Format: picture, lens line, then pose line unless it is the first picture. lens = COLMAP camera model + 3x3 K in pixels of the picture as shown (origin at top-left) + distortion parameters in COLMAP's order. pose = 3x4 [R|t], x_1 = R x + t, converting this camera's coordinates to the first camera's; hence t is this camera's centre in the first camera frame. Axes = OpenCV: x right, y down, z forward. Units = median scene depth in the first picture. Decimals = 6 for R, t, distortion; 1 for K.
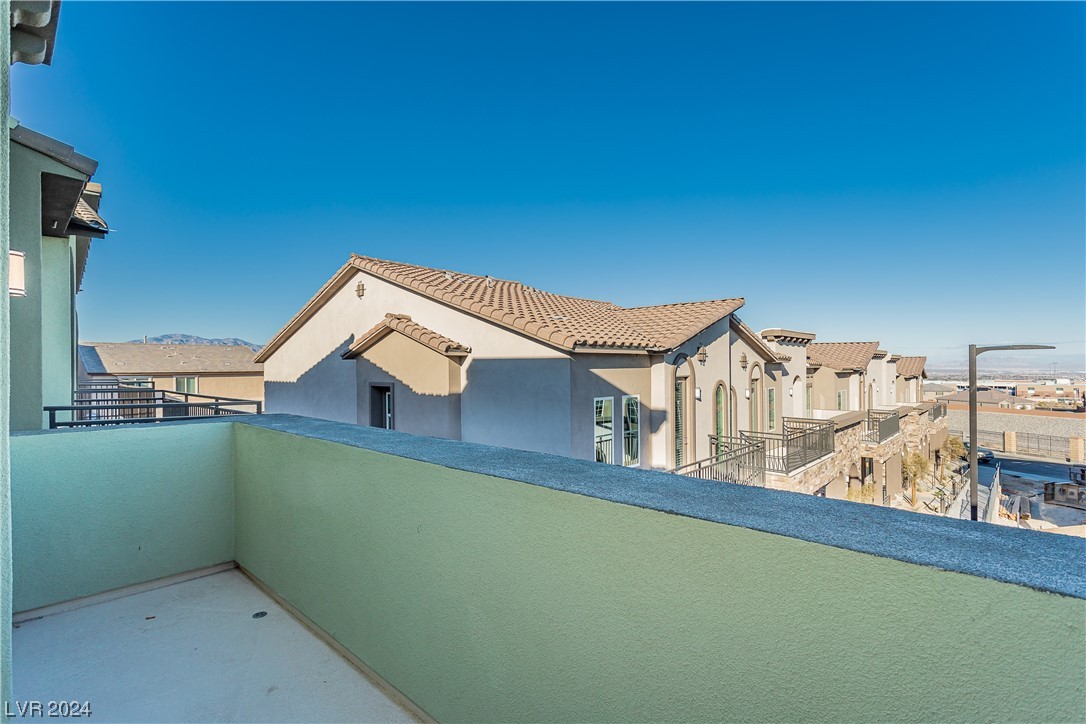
lens RADIAL K [[511.6, 0, 544.3], [0, 511.6, 366.8], [0, 0, 1]] dist [0.000812, 0.001000]
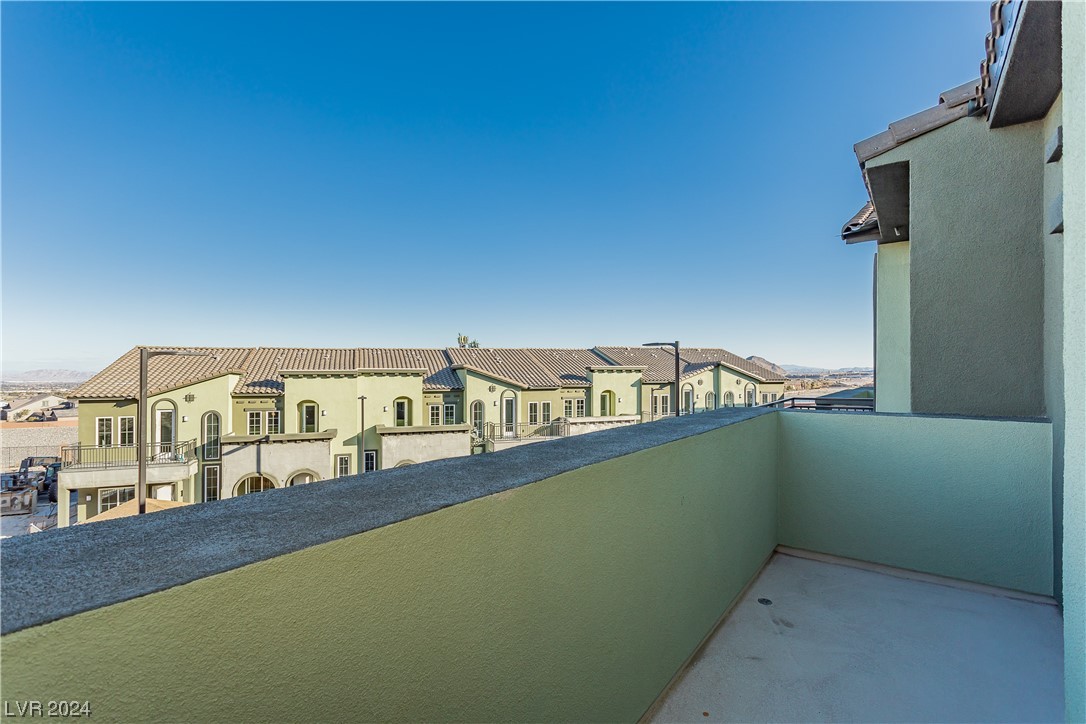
lens RADIAL K [[511.6, 0, 544.3], [0, 511.6, 366.8], [0, 0, 1]] dist [0.000812, 0.001000]
pose [[-0.118976, 0.017219, 0.992748, -0.301863], [-0.001539, 0.999845, -0.017526, 0.009194], [-0.992896, -0.003613, -0.118931, 0.311244]]
